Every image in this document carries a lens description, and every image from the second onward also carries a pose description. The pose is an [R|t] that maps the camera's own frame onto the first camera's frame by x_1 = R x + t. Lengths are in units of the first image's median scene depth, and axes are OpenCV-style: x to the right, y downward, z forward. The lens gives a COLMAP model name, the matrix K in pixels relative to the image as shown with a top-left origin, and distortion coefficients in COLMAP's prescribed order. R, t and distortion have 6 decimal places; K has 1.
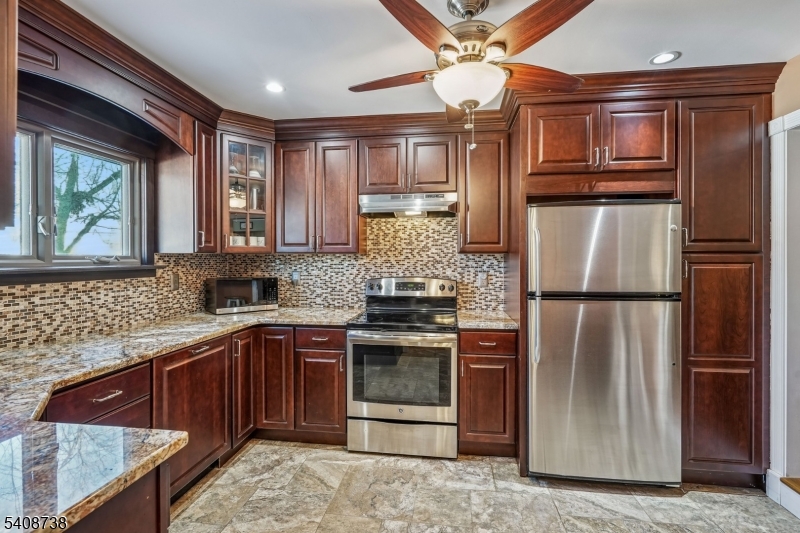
lens RADIAL K [[359.4, 0, 402.4], [0, 359.4, 263.3], [0, 0, 1]] dist [-0.000922, 0.000185]
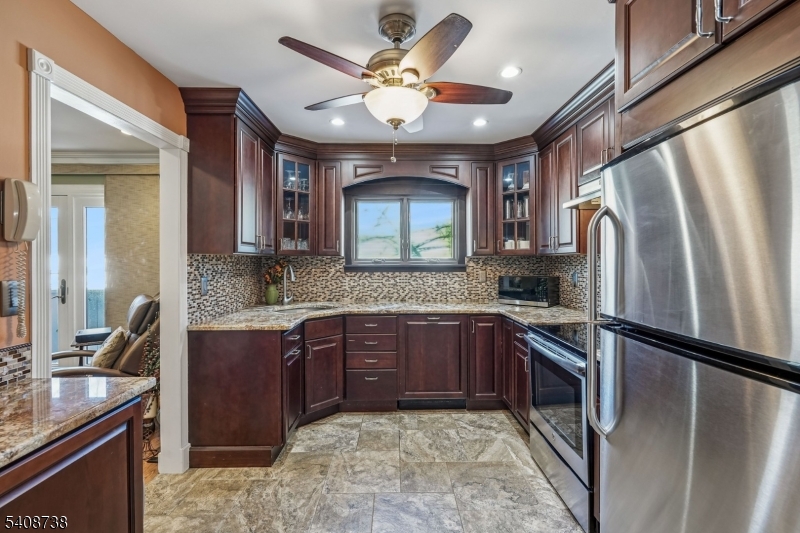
lens RADIAL K [[359.4, 0, 402.4], [0, 359.4, 263.3], [0, 0, 1]] dist [-0.000922, 0.000185]
pose [[0.158639, 0.005269, -0.987323, 0.744051], [-0.009006, 0.999952, 0.003890, -0.002608], [0.987296, 0.008275, 0.158679, 0.479272]]
